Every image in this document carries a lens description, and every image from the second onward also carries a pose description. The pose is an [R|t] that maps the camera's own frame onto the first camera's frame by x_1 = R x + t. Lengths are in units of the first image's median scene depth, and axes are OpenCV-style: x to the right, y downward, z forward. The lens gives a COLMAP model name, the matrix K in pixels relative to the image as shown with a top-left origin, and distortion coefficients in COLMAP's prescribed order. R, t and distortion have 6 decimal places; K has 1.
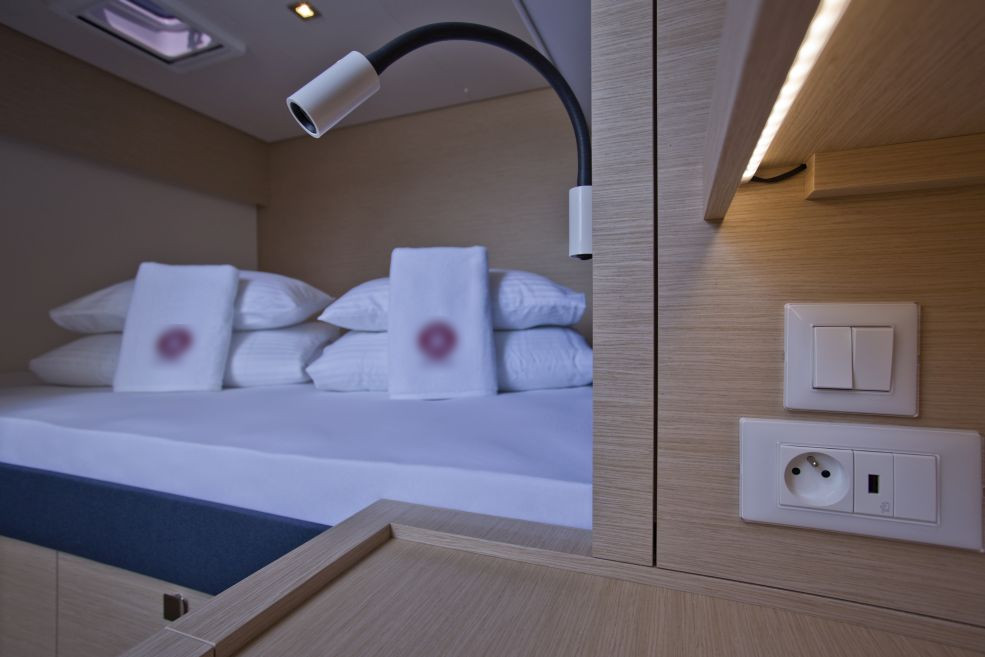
lens RADIAL K [[484.6, 0, 492.5], [0, 484.6, 328.5], [0, 0, 1]] dist [-0.003615, -0.000182]
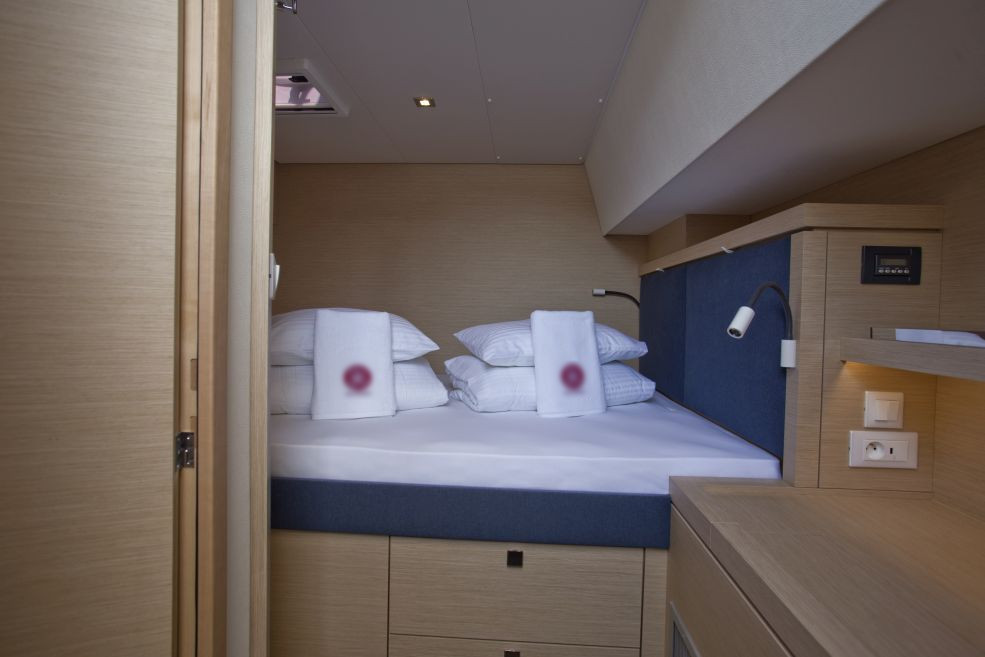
lens RADIAL K [[505.5, 0, 492.4], [0, 505.5, 311.3], [0, 0, 1]] dist [-0.005728, -0.000473]
pose [[0.941543, 0.028867, 0.335654, -1.644896], [-0.026461, 0.999581, -0.011740, -0.282851], [-0.335852, 0.002172, 0.941912, -0.717968]]
